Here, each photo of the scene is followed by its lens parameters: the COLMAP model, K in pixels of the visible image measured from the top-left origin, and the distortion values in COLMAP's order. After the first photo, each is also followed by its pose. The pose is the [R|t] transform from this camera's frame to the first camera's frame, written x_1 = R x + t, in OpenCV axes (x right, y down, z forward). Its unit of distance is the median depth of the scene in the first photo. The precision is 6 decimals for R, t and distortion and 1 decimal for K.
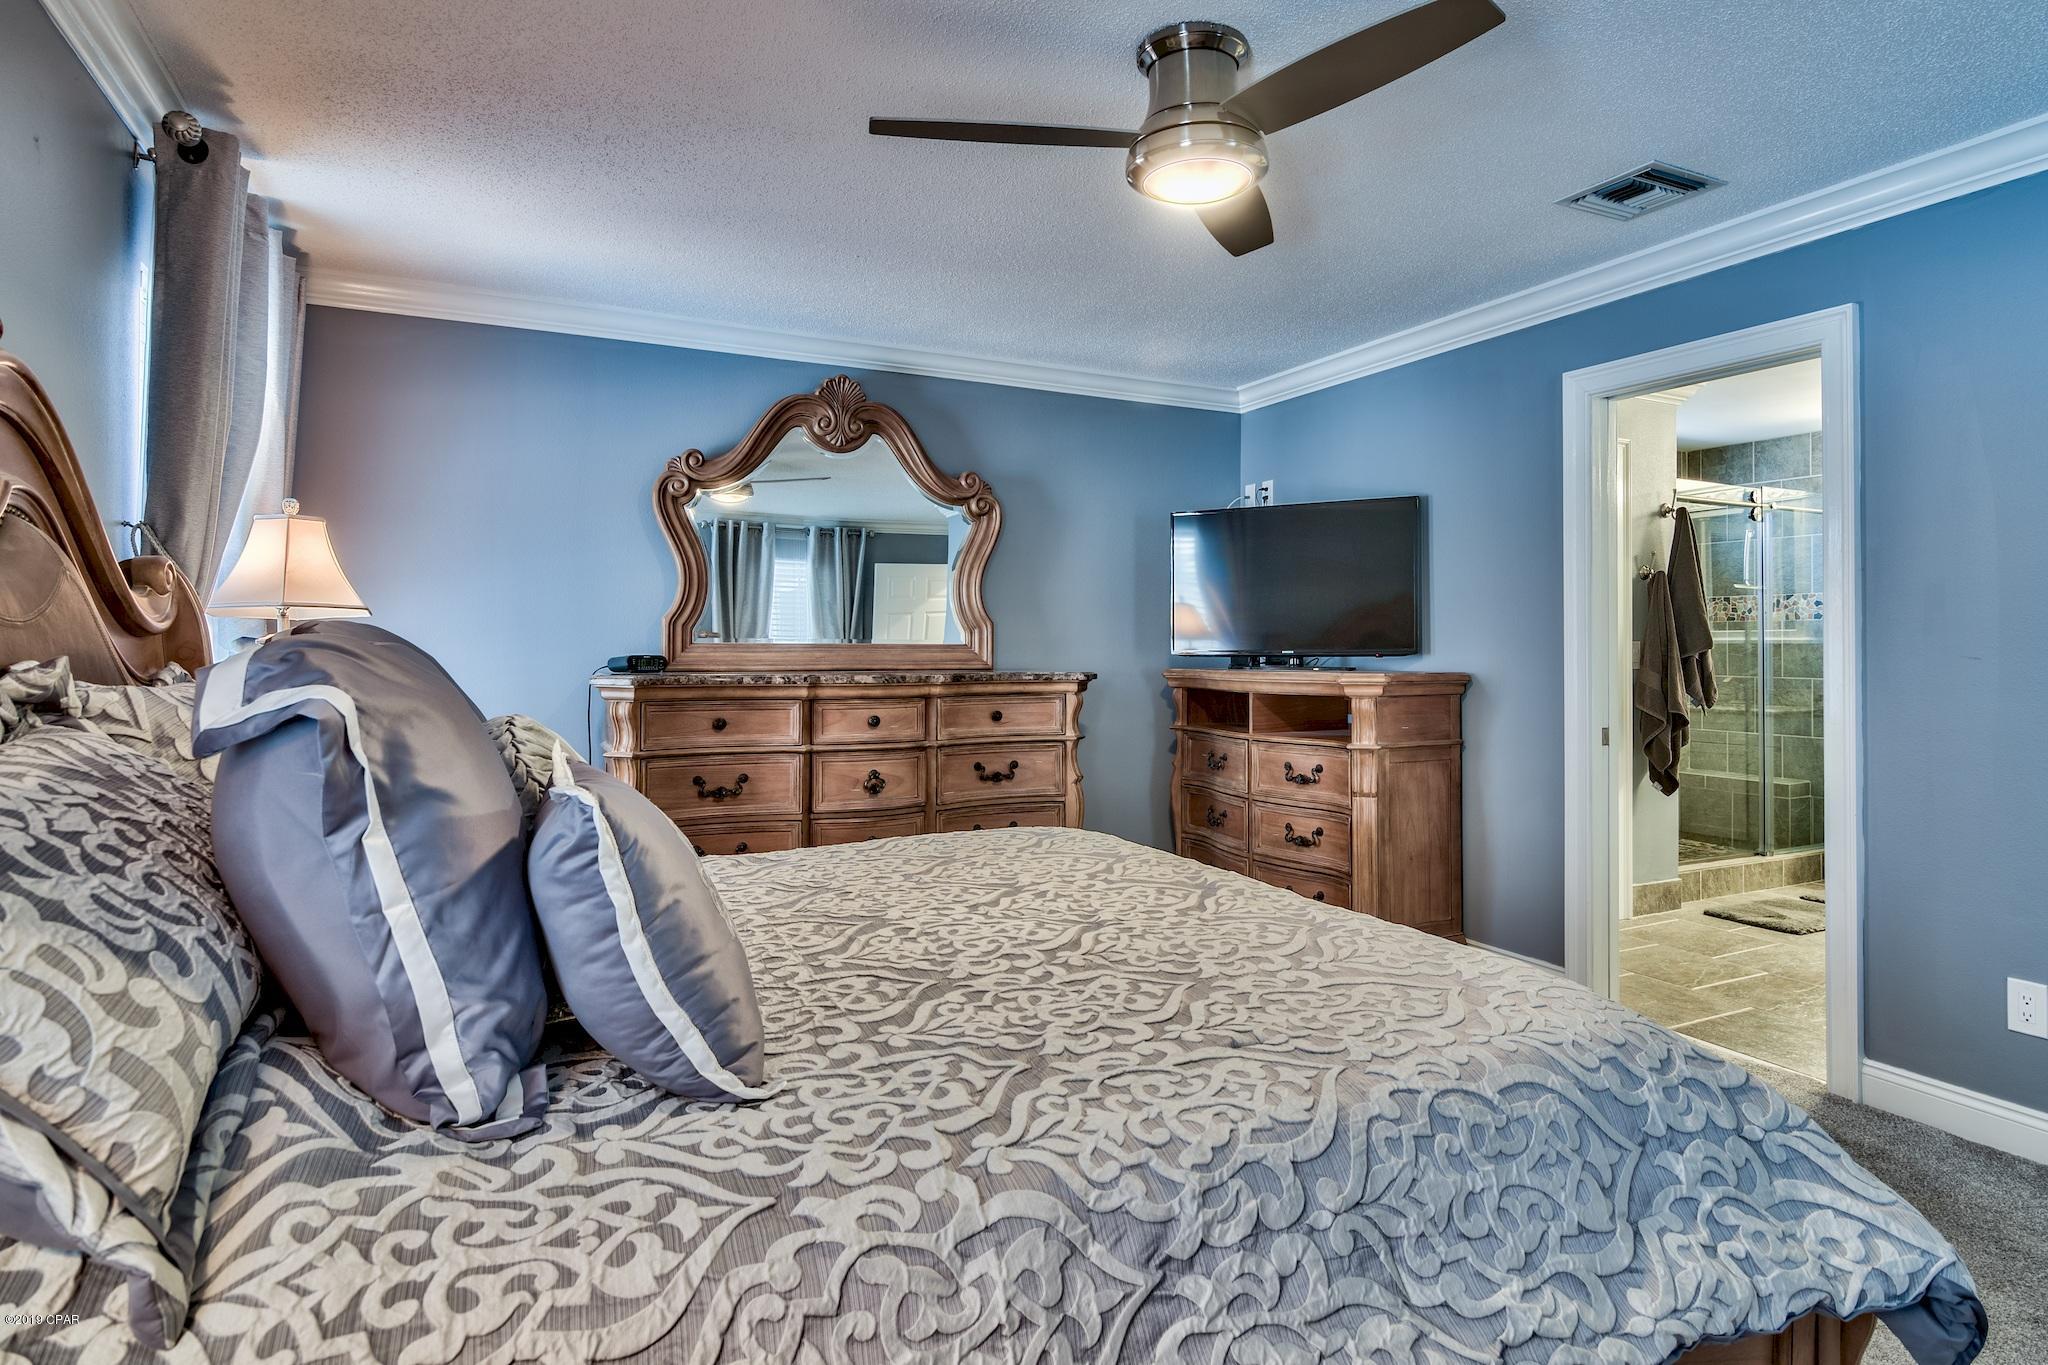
lens RADIAL K [[1023.3, 0, 1024.0], [0, 1023.3, 682.5], [0, 0, 1]] dist [-0.000852, -0.000262]
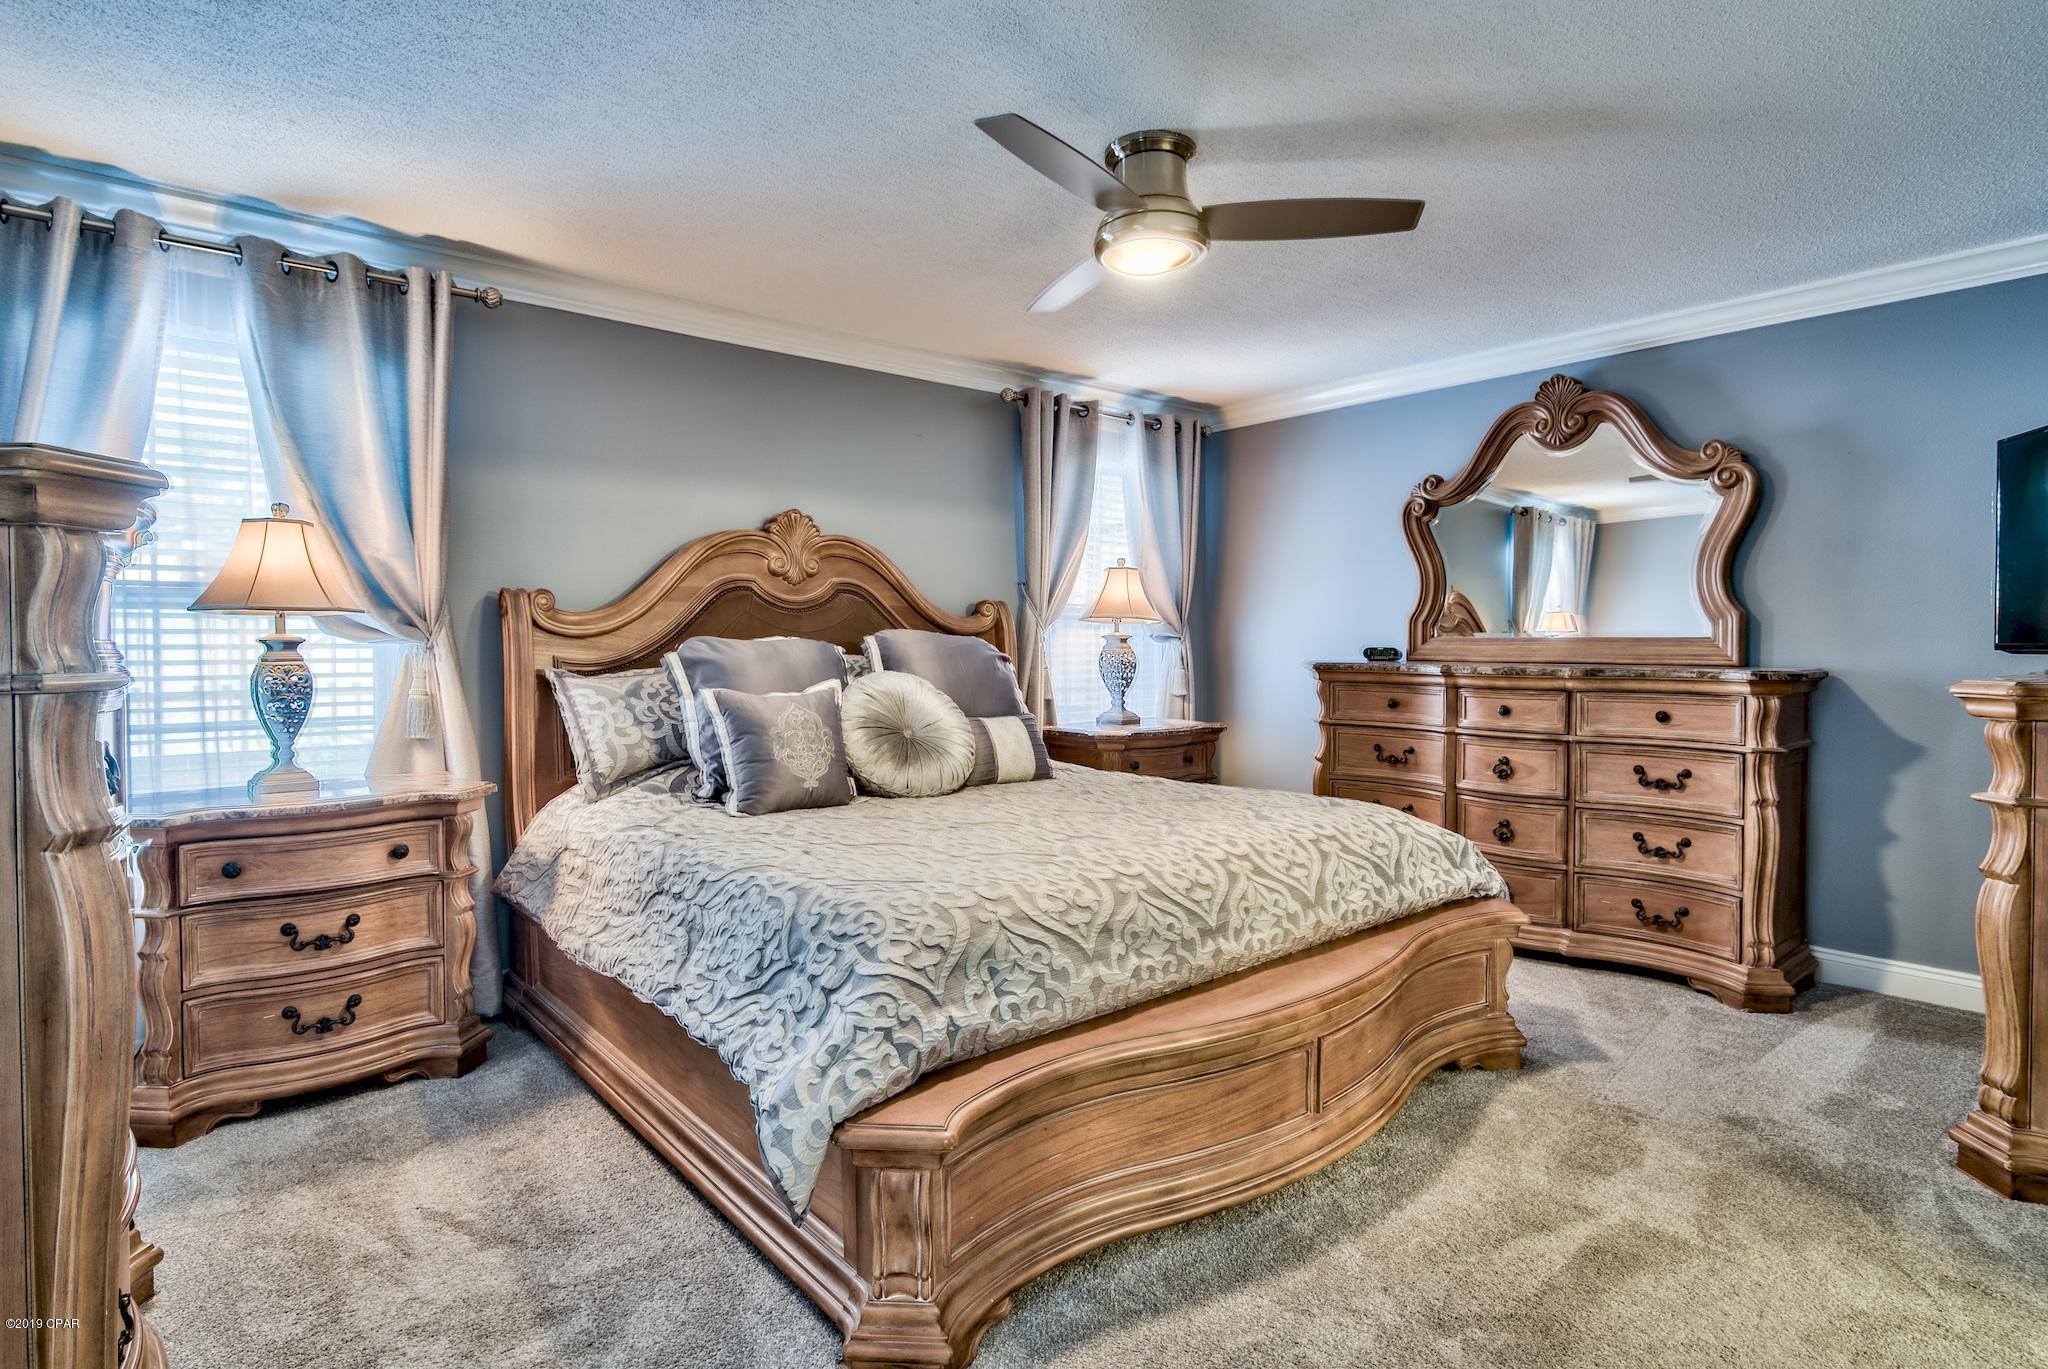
lens RADIAL K [[1023.3, 0, 1024.0], [0, 1023.3, 684.5], [0, 0, 1]] dist [-0.000852, -0.000262]
pose [[0.286149, 0.040766, -0.957318, 0.701628], [-0.030319, 0.998979, 0.033477, -0.009224], [0.957705, 0.019445, 0.287093, 0.209339]]
